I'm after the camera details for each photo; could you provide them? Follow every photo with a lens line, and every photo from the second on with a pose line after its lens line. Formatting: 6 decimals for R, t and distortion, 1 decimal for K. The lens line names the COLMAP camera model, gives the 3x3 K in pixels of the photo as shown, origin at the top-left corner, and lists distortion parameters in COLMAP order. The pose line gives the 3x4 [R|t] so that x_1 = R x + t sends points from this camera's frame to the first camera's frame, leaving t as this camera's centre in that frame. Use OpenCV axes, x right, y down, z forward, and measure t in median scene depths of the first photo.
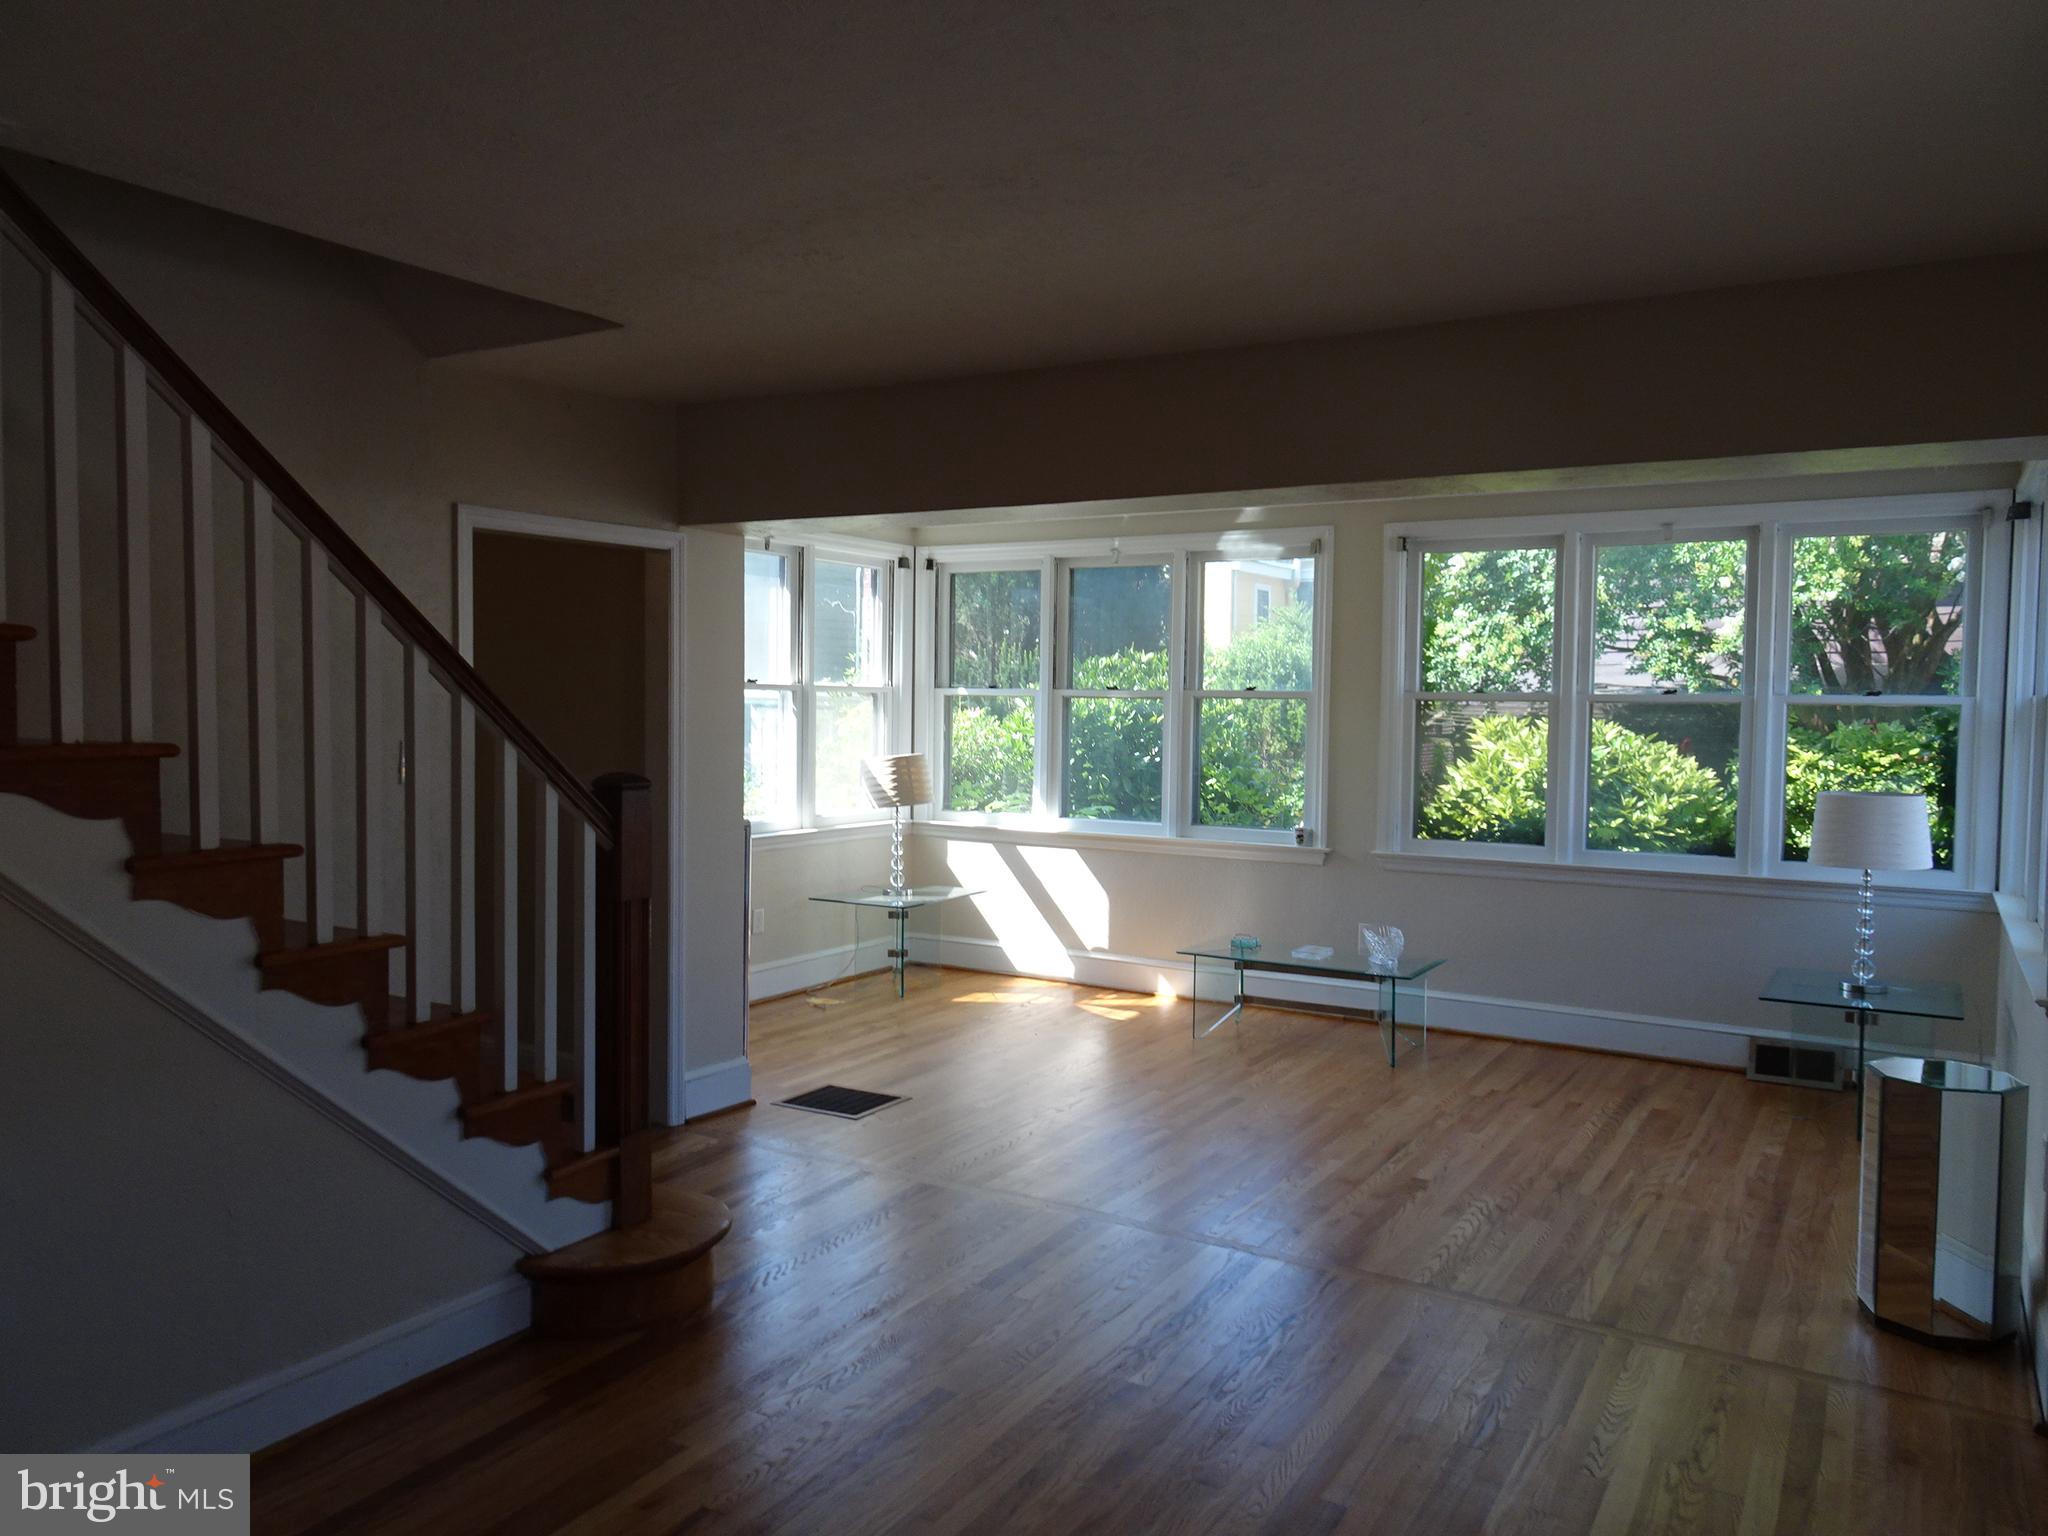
lens RADIAL K [[1458.5, 0, 1024.0], [0, 1458.5, 768.0], [0, 0, 1]] dist [0.011160, -0.000847]
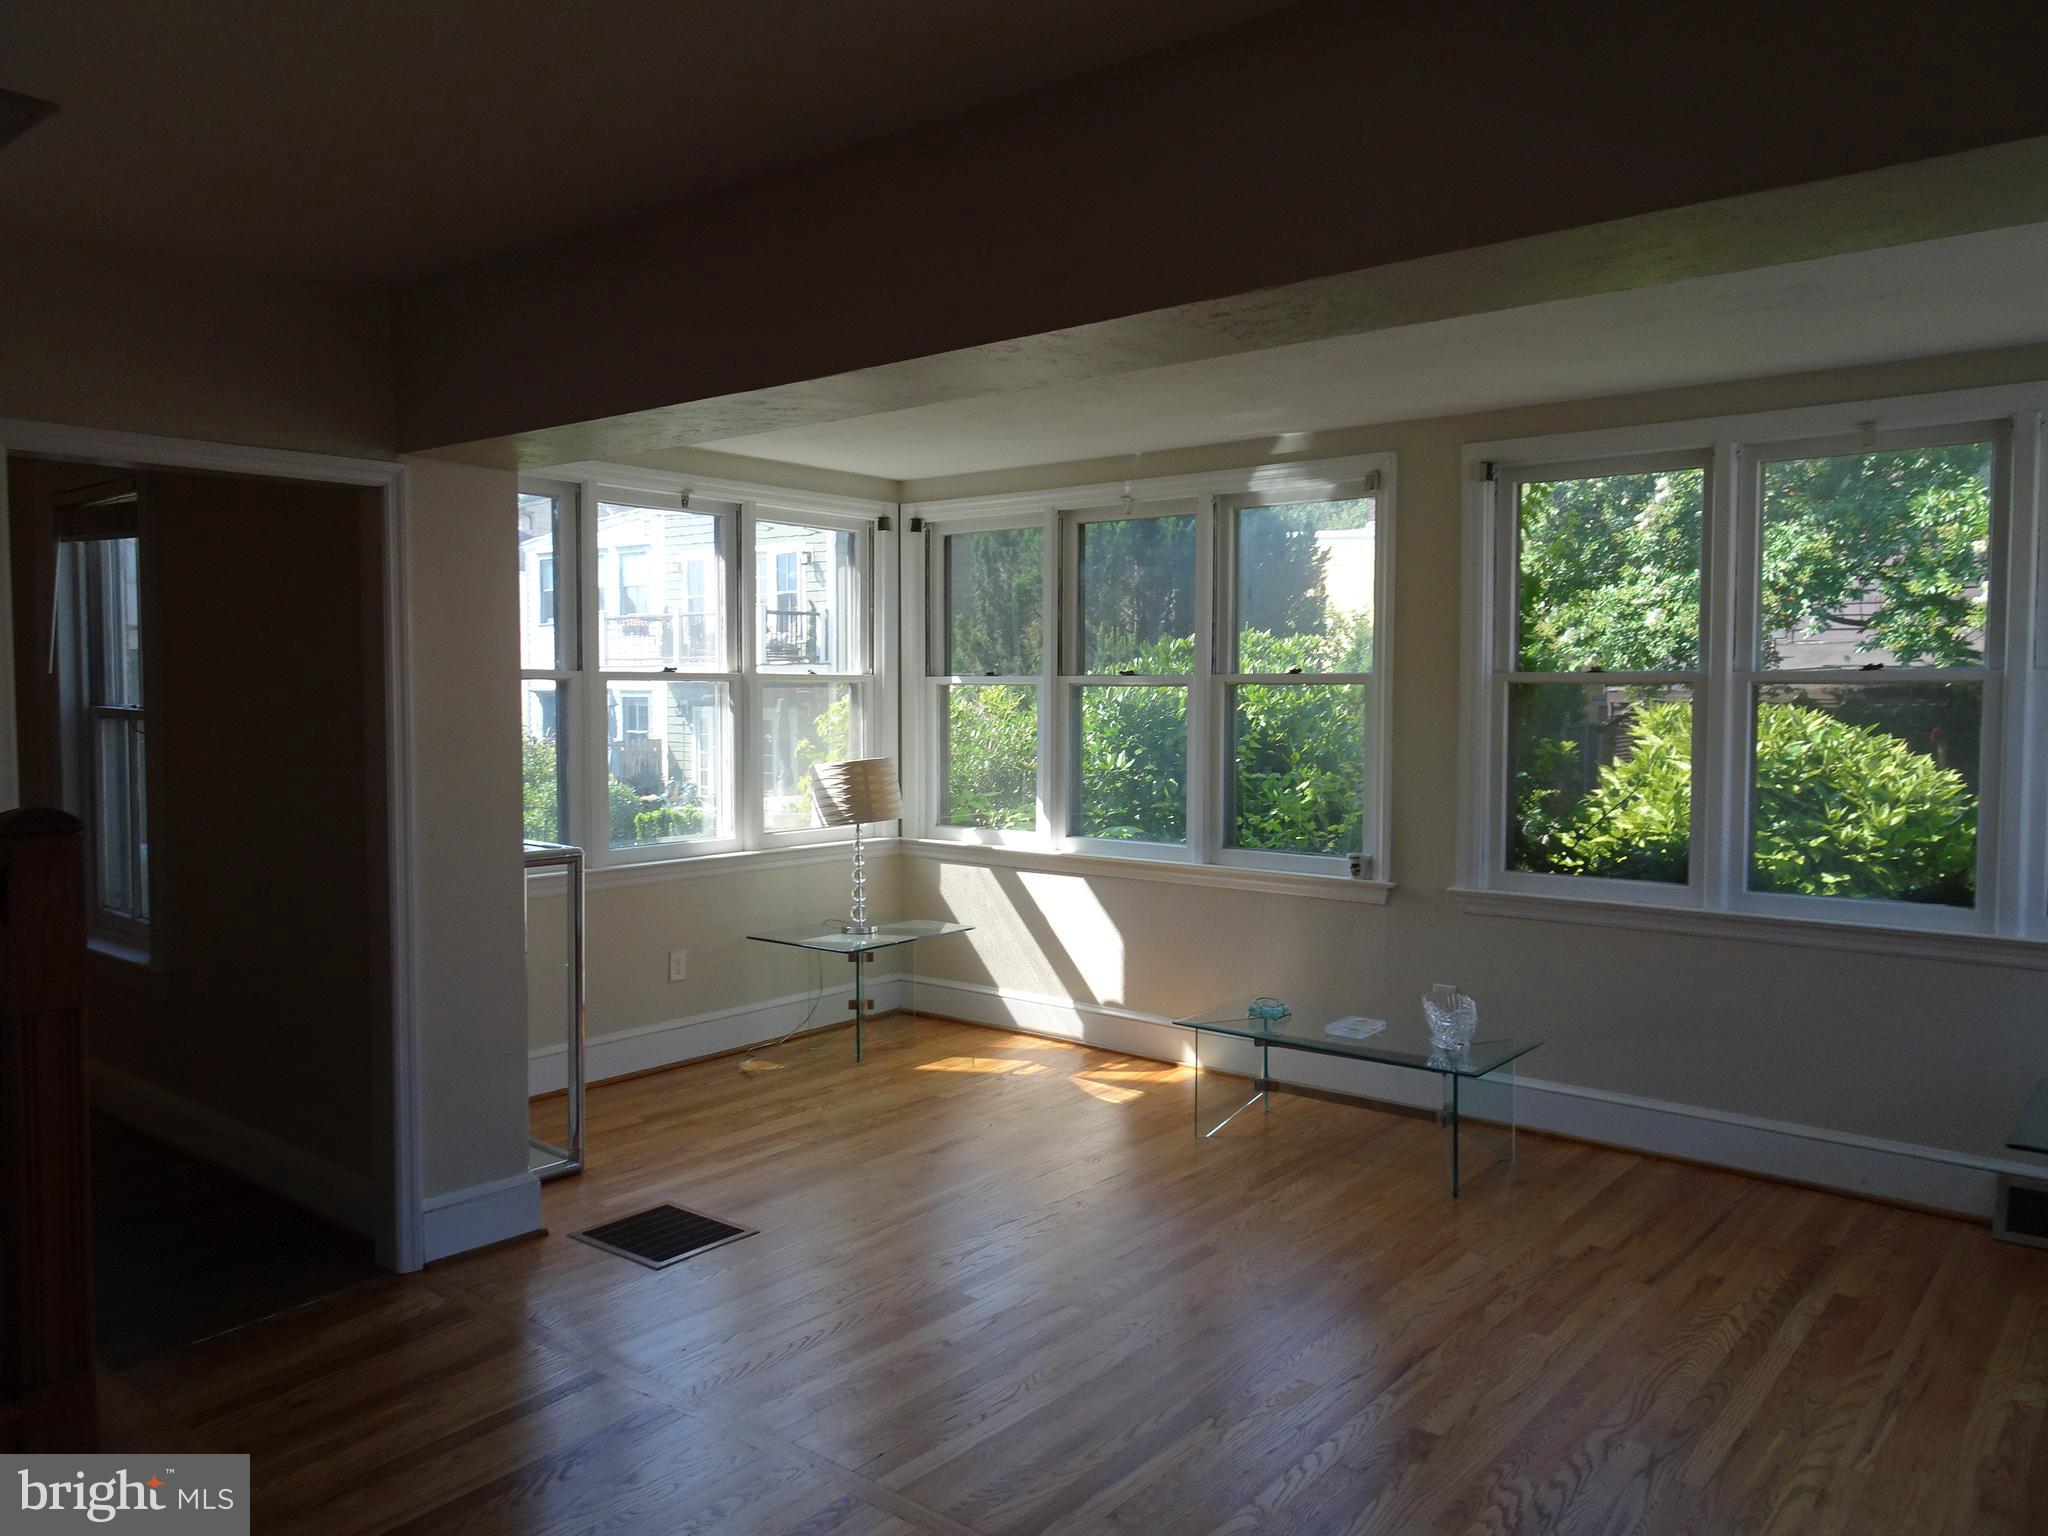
lens RADIAL K [[1458.5, 0, 1024.0], [0, 1458.5, 768.0], [0, 0, 1]] dist [0.011160, -0.000847]
pose [[0.990439, -0.003915, -0.137894, 0.120018], [0.004578, 0.999979, 0.004487, -0.007665], [0.137874, -0.005075, 0.990437, 0.221946]]
